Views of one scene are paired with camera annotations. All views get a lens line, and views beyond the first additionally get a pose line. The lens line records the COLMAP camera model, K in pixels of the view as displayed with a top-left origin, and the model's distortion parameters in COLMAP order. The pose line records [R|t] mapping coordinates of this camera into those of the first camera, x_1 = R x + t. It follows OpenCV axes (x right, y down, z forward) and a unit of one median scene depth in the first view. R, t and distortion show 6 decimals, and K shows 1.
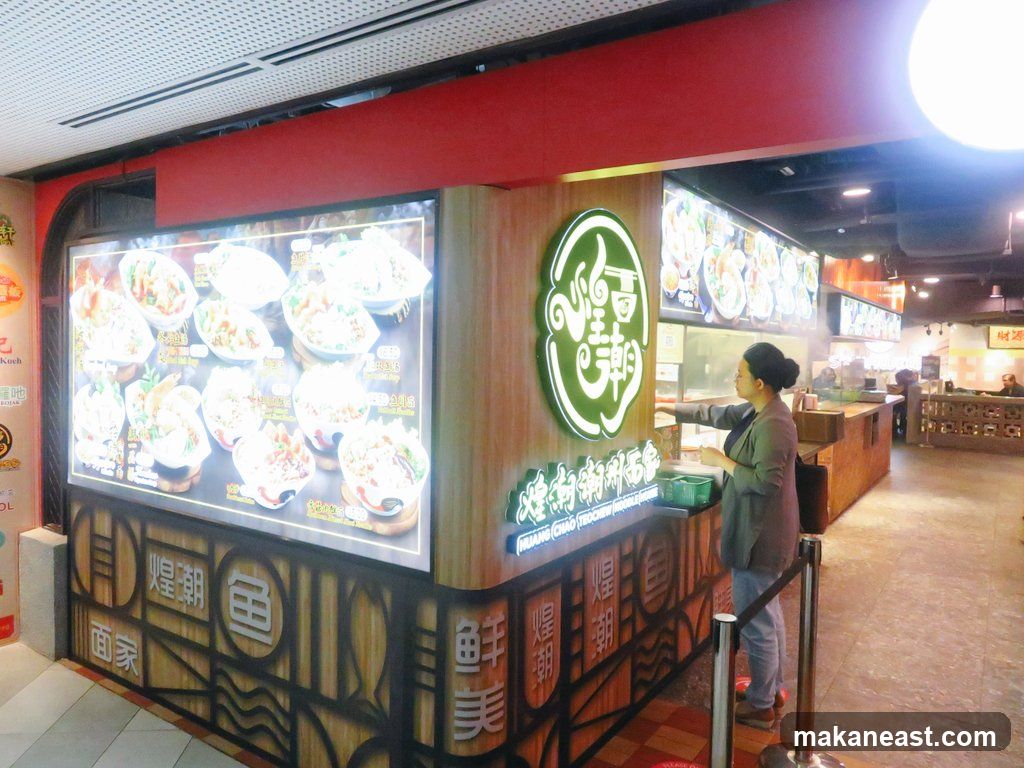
lens RADIAL K [[717.4, 0, 512.0], [0, 717.4, 384.0], [0, 0, 1]] dist [-0.004789, -0.000599]
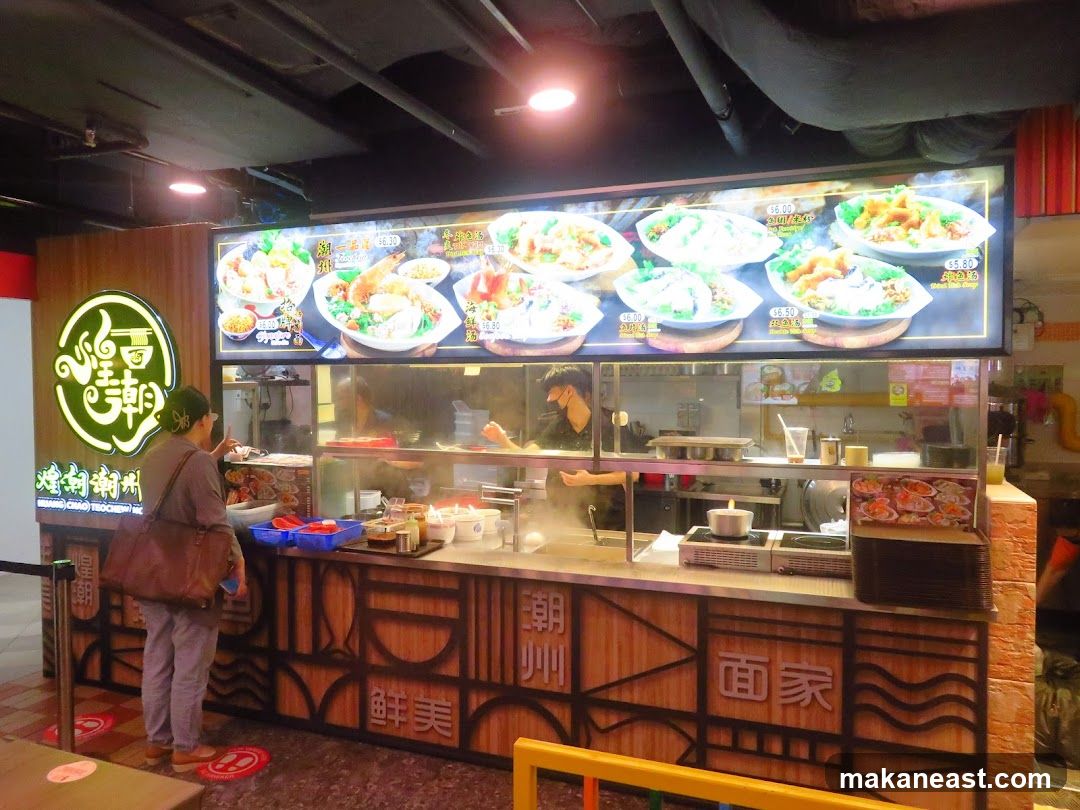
lens RADIAL K [[794.2, 0, 540.0], [0, 794.2, 405.0], [0, 0, 1]] dist [0.003816, 0.001835]
pose [[0.228024, 0.020922, -0.973431, 1.818204], [-0.044023, 0.998968, 0.011159, -0.072548], [0.972660, 0.040309, 0.228710, 1.456824]]
